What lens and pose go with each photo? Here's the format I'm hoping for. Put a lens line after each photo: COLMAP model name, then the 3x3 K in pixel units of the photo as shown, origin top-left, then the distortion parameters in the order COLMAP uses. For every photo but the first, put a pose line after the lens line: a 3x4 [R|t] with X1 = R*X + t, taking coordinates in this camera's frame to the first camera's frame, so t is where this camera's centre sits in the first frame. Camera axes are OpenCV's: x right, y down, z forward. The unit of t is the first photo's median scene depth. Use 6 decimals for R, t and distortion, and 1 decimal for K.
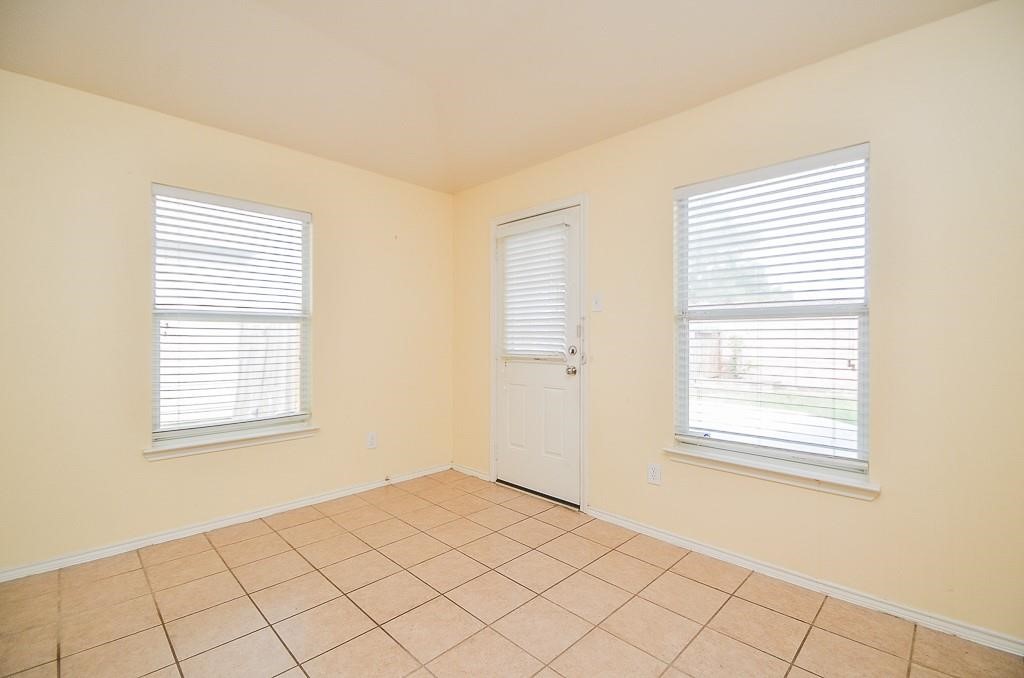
lens RADIAL K [[457.1, 0, 523.4], [0, 457.1, 337.5], [0, 0, 1]] dist [0.003334, -0.000368]
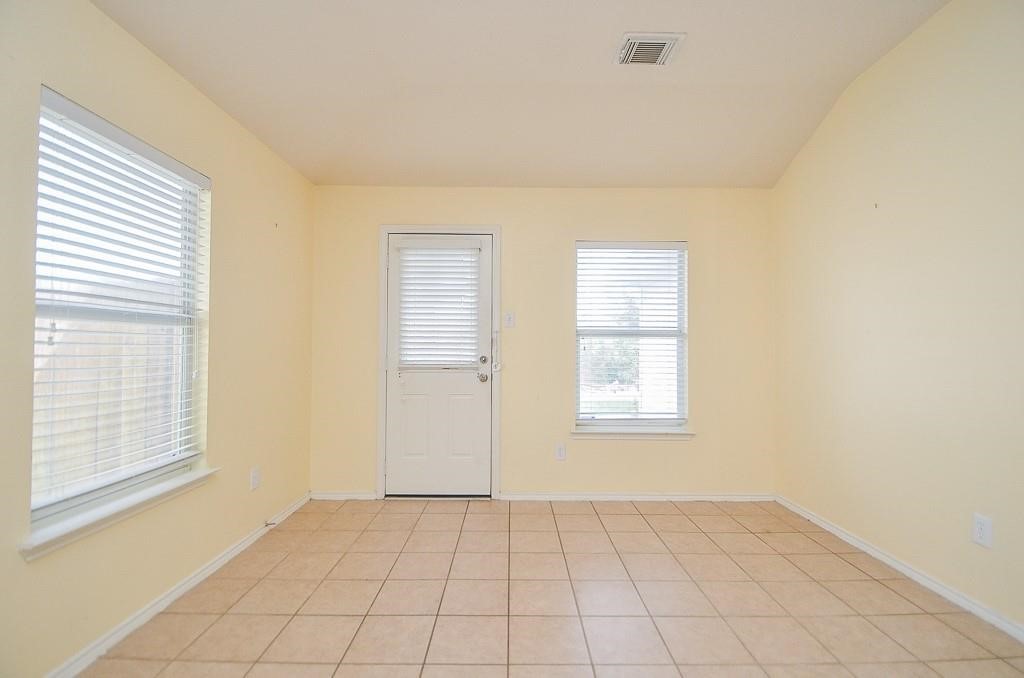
lens RADIAL K [[457.1, 0, 523.4], [0, 457.1, 337.5], [0, 0, 1]] dist [0.003334, -0.000368]
pose [[0.707662, 0.017902, 0.706324, -0.657706], [0.000410, 0.999668, -0.025748, 0.002568], [-0.706551, 0.018511, 0.707420, 0.126052]]
